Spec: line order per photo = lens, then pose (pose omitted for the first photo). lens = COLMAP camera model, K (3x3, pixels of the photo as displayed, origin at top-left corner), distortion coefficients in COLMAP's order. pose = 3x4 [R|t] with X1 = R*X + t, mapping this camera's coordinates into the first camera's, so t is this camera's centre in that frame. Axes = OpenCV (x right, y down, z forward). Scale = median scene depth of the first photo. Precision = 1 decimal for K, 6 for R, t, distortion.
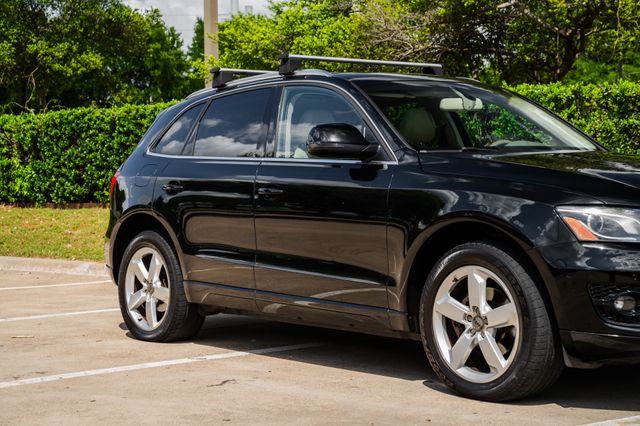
lens RADIAL K [[1201.1, 0, 318.1], [0, 1201.1, 212.6], [0, 0, 1]] dist [0.343268, 0.052905]
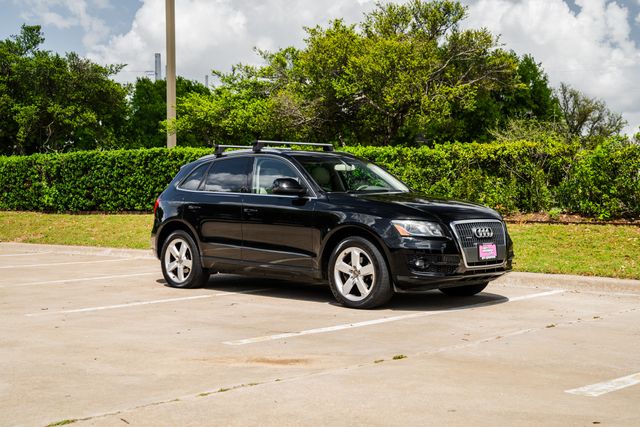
lens RADIAL K [[862.7, 0, 319.7], [0, 862.7, 215.2], [0, 0, 1]] dist [0.155378, 0.065989]
pose [[0.993122, 0.003600, 0.117028, -0.081745], [-0.003635, 0.999993, 0.000094, -0.009436], [-0.117027, -0.000519, 0.993129, -0.379183]]
